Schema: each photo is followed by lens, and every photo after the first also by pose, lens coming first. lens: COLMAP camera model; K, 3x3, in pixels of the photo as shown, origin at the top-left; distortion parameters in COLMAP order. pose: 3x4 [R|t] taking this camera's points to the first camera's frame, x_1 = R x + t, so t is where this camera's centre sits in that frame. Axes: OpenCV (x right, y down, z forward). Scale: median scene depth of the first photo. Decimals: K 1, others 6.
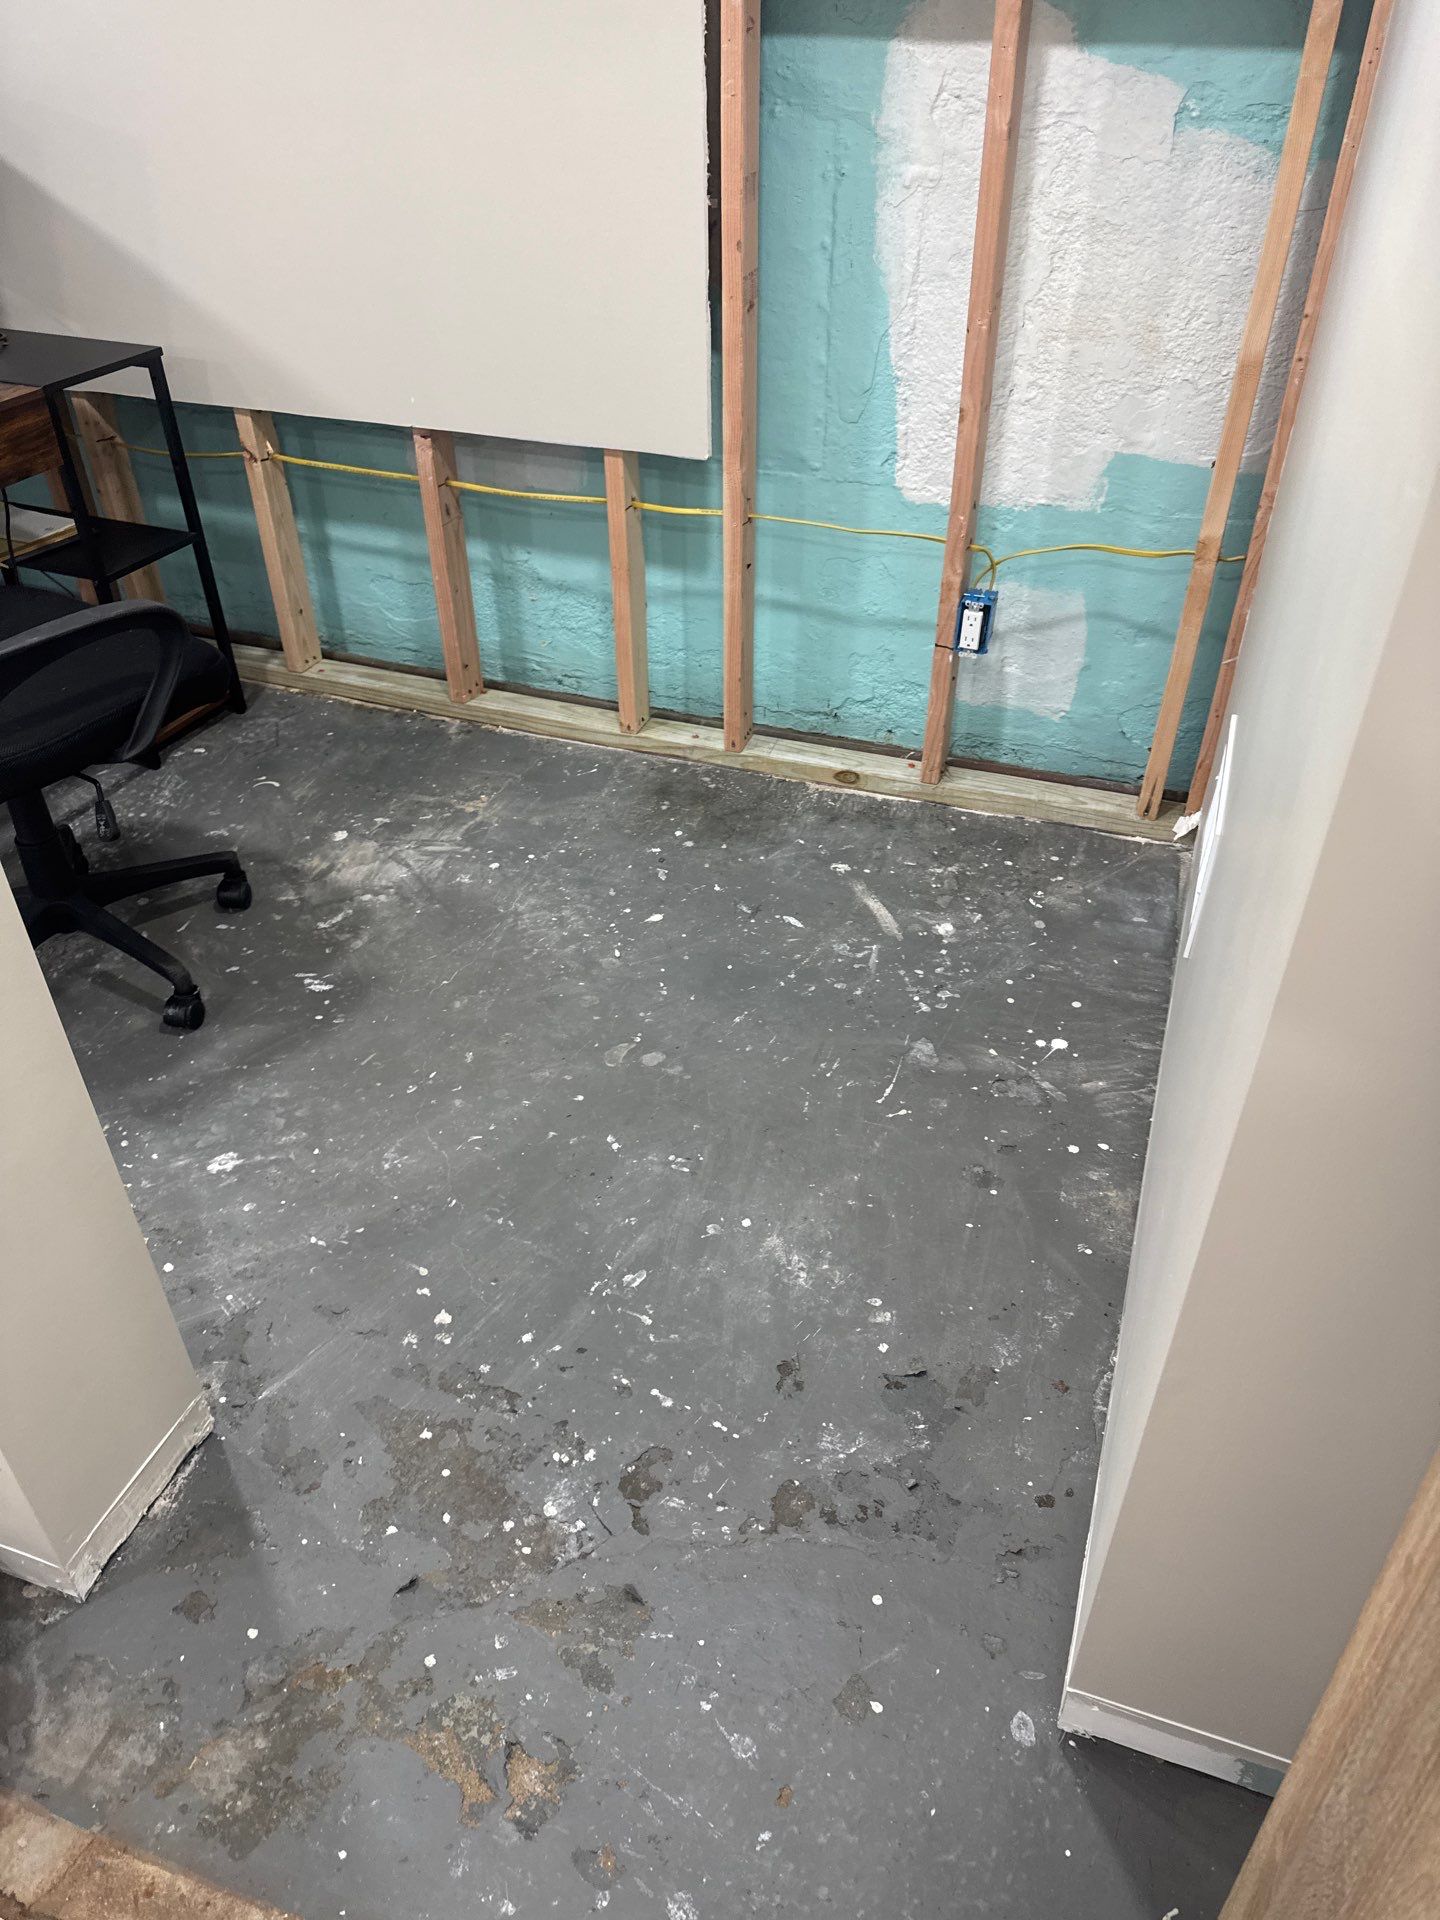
lens RADIAL K [[1403.1, 0, 720.0], [0, 1403.1, 960.0], [0, 0, 1]] dist [0.064757, -0.069008]
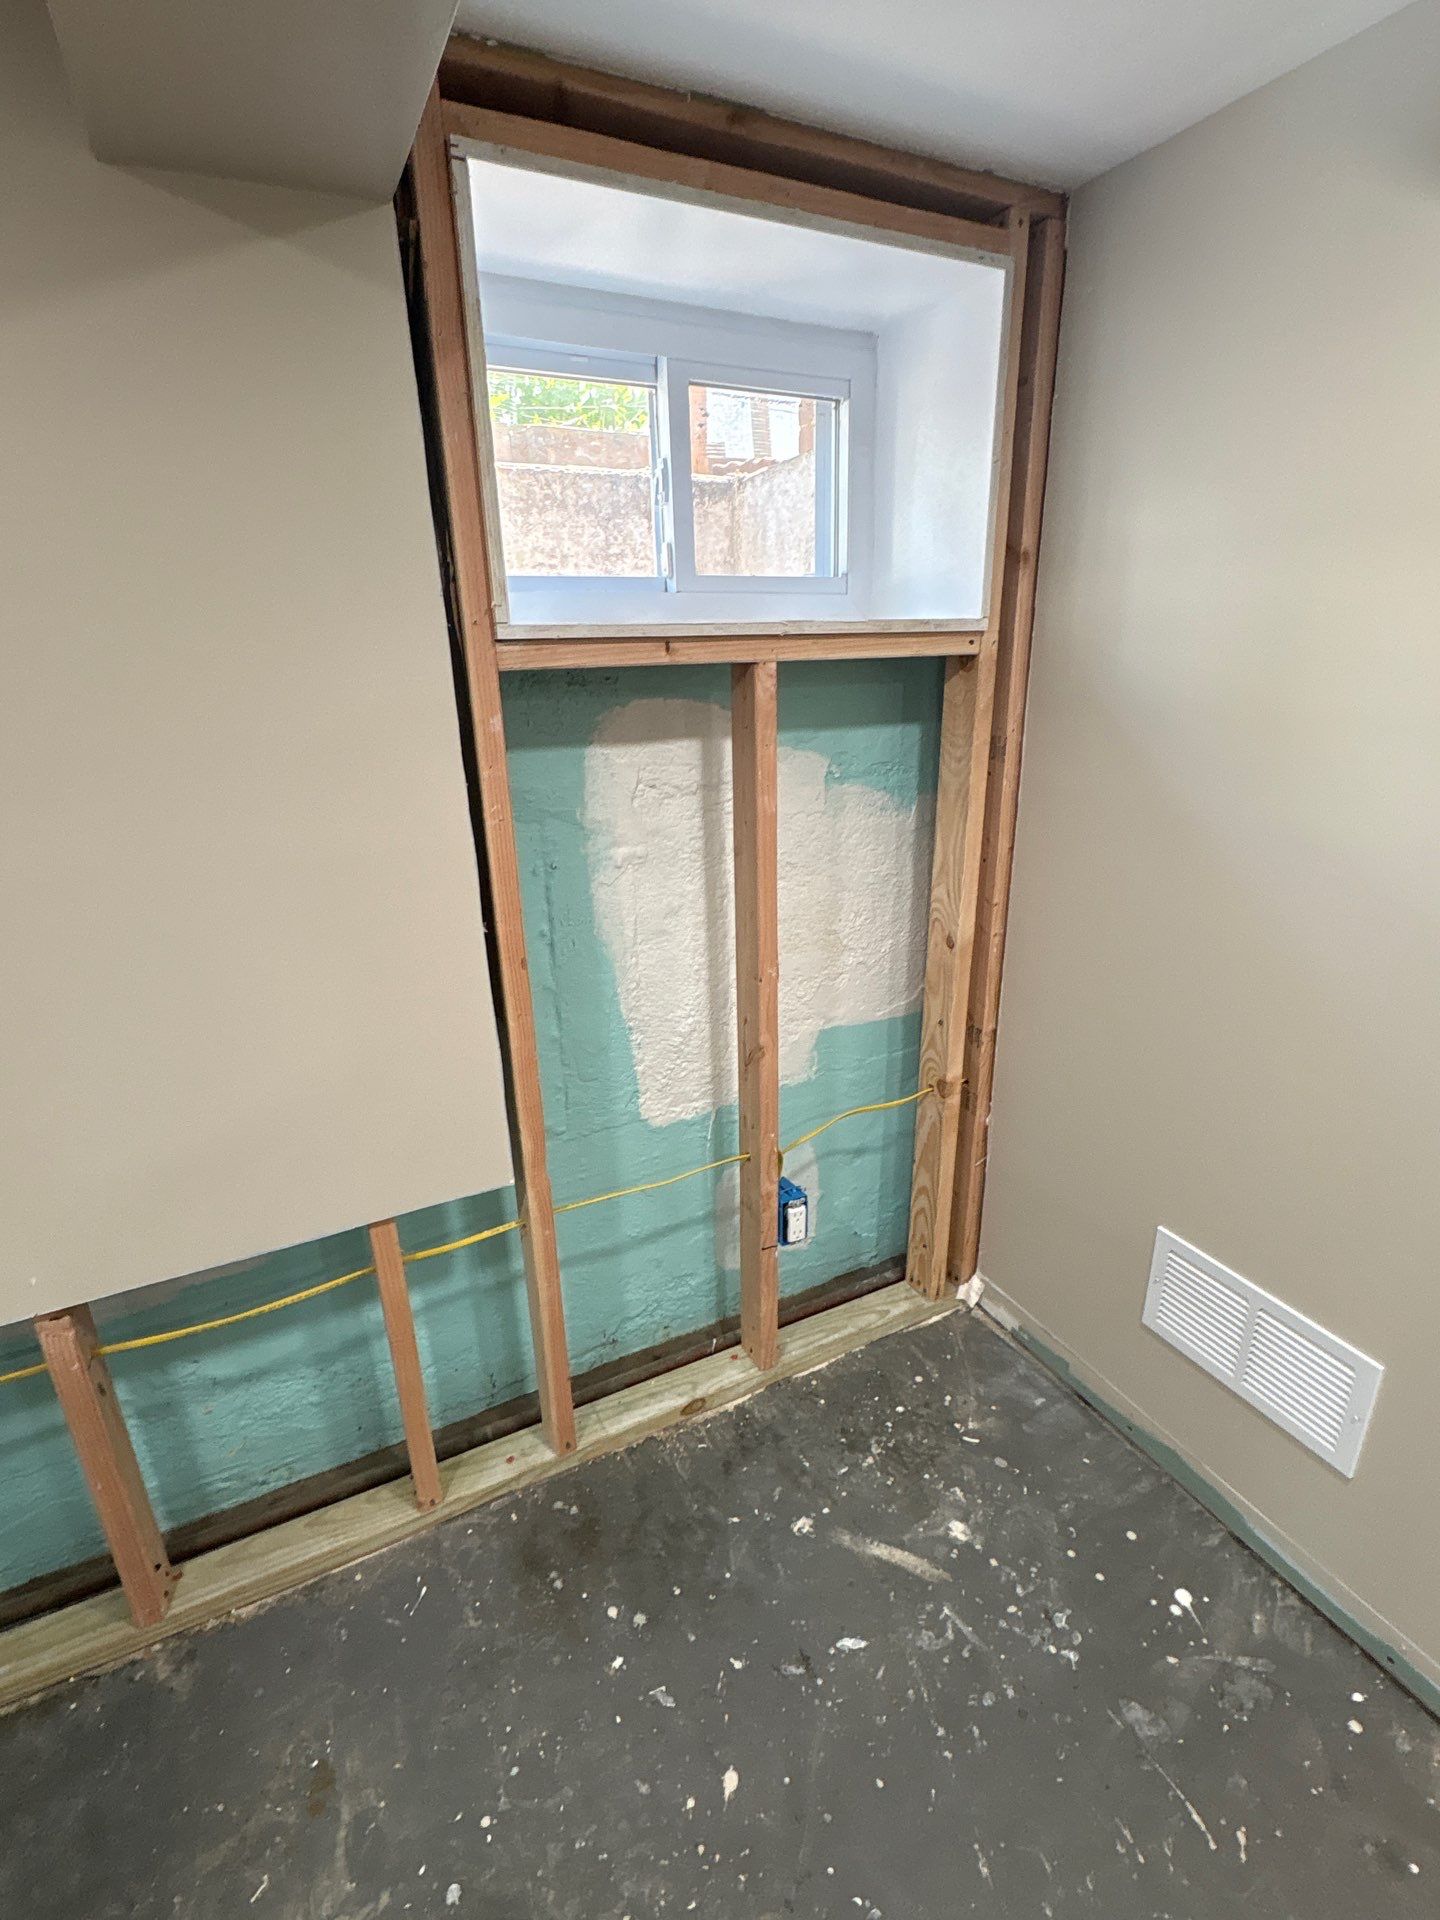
lens RADIAL K [[891.0, 0, 720.0], [0, 891.0, 960.0], [0, 0, 1]] dist [-0.001892, 0.000906]
pose [[0.685857, -0.255355, 0.681464, -0.256114], [0.449795, 0.884881, -0.121116, -0.355034], [-0.572087, 0.389588, 0.721760, 0.496430]]
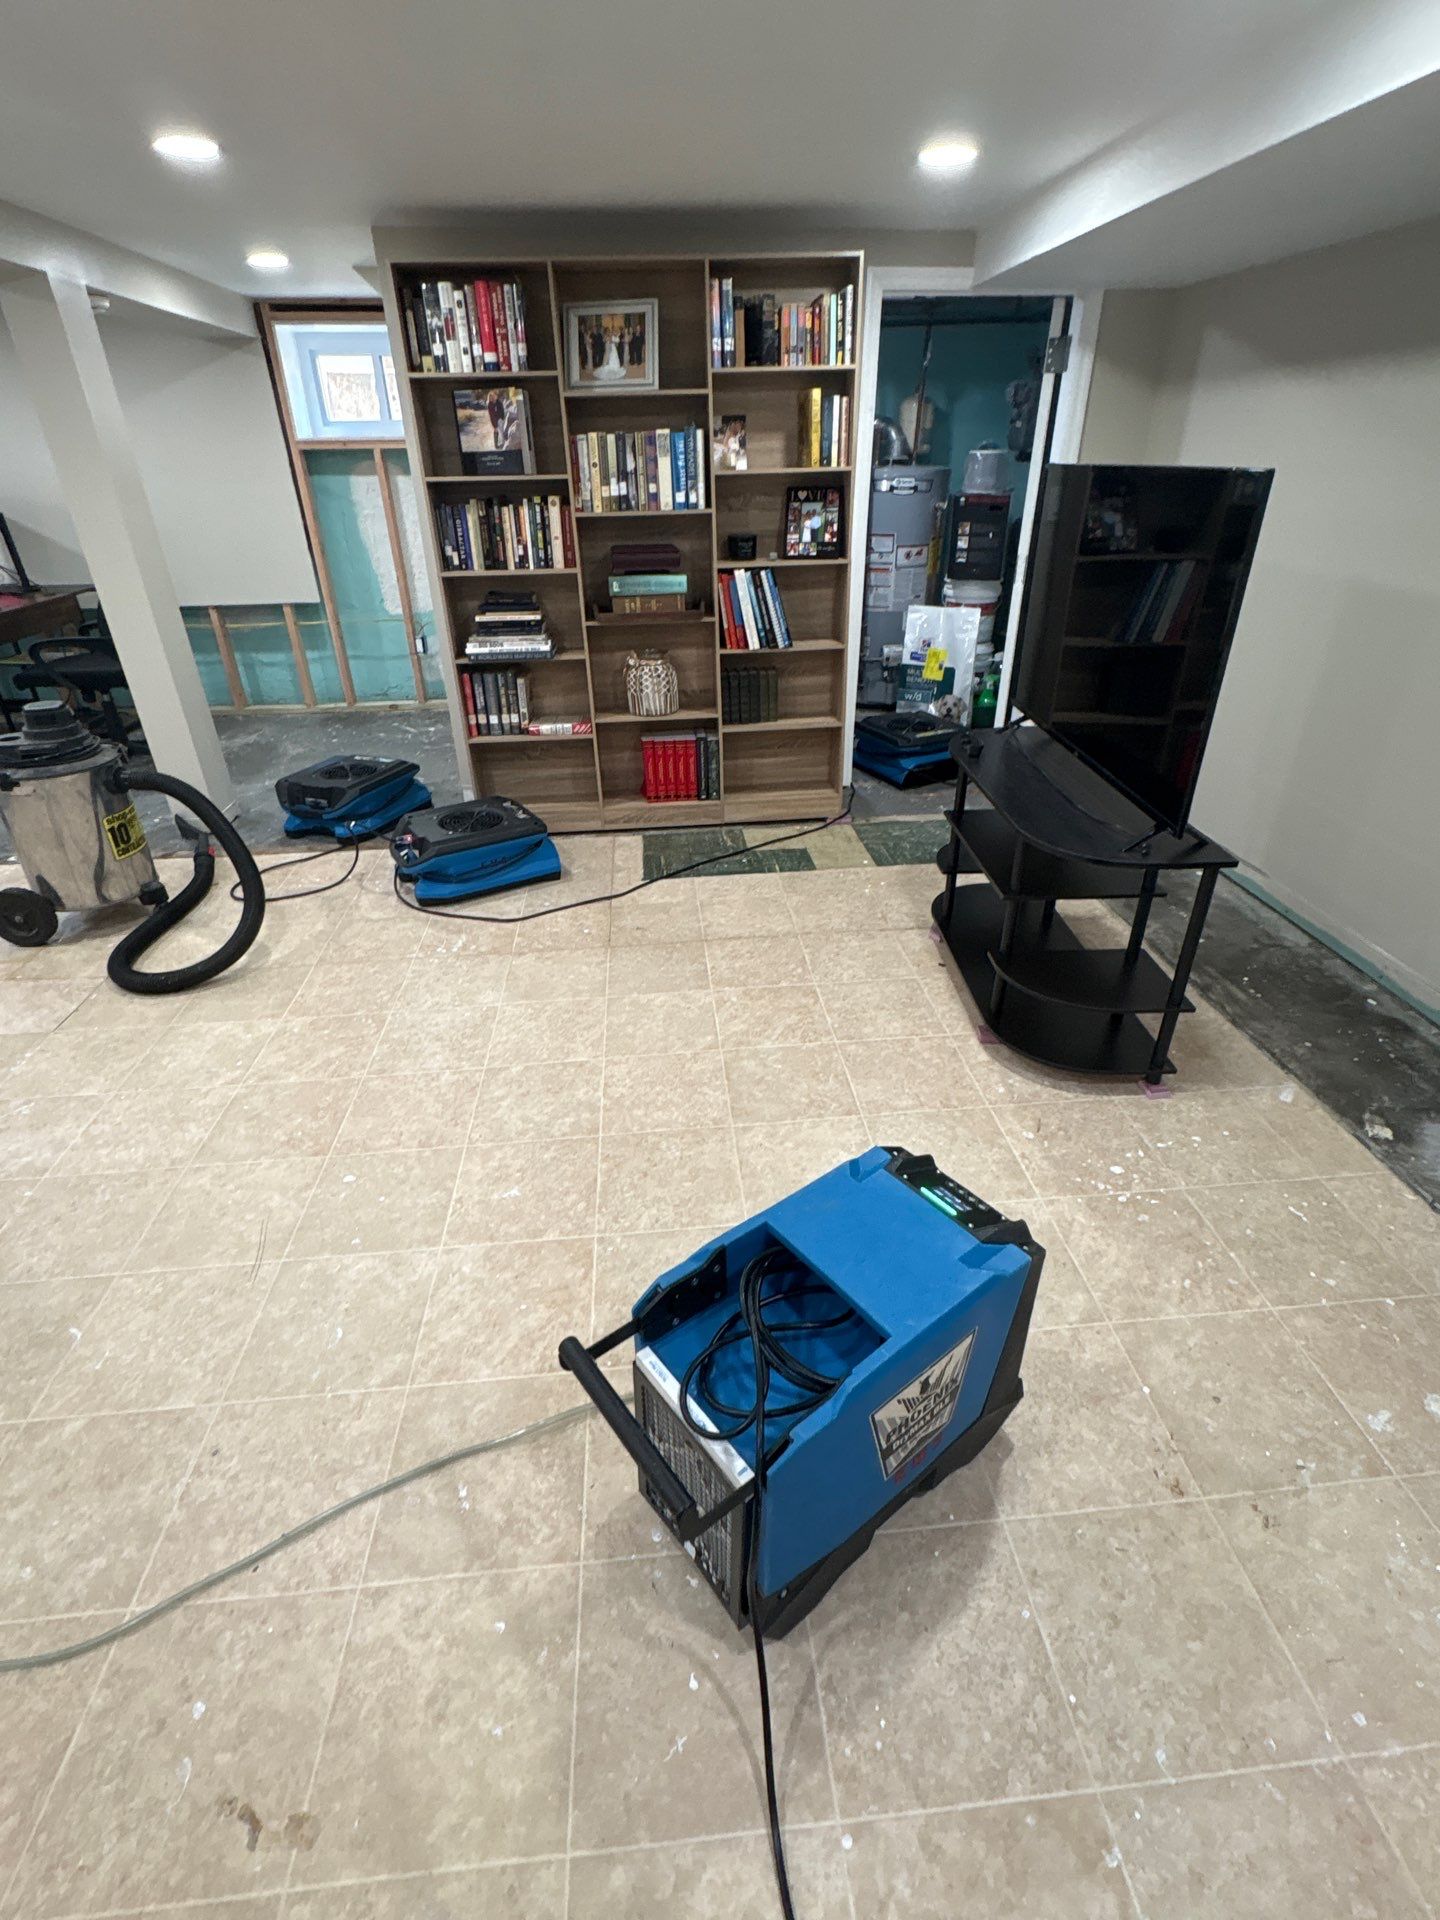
lens RADIAL K [[909.0, 0, 720.0], [0, 909.0, 960.0], [0, 0, 1]] dist [0.009275, 0.000162]
pose [[0.908751, -0.212278, 0.359317, -0.097706], [0.256222, 0.963396, -0.078856, 0.802025], [-0.329425, 0.163725, 0.929878, -1.045903]]
